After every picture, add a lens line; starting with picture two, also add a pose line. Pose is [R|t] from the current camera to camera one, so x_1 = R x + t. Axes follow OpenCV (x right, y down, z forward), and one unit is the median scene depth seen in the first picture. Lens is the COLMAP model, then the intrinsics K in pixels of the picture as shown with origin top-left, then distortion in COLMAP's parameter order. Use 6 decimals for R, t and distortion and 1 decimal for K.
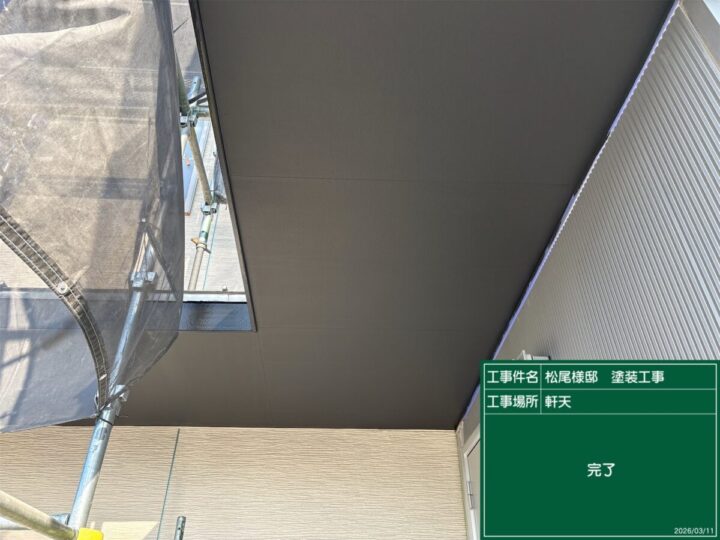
lens RADIAL K [[553.5, 0, 358.5], [0, 553.5, 270.8], [0, 0, 1]] dist [-0.003992, -0.001268]
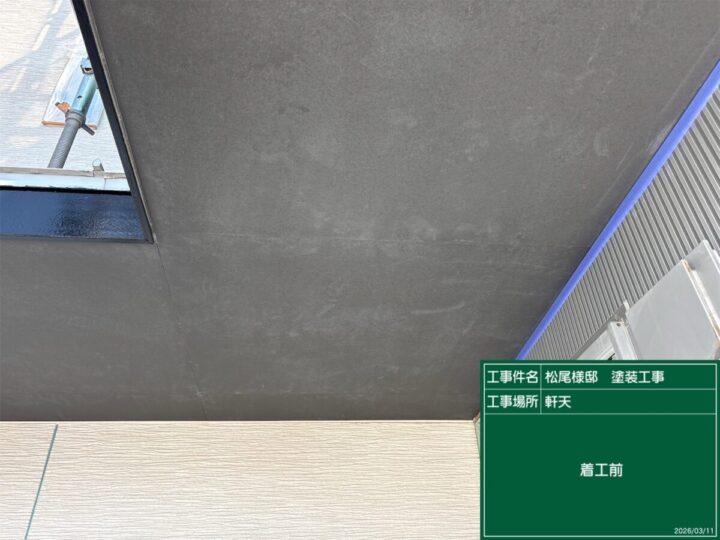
lens RADIAL K [[553.5, 0, 360.6], [0, 553.5, 269.2], [0, 0, 1]] dist [-0.003992, -0.001268]
pose [[0.998418, -0.003920, 0.056086, -0.005403], [0.004497, 0.999938, -0.010178, 0.112257], [-0.056042, 0.010414, 0.998374, 0.333803]]
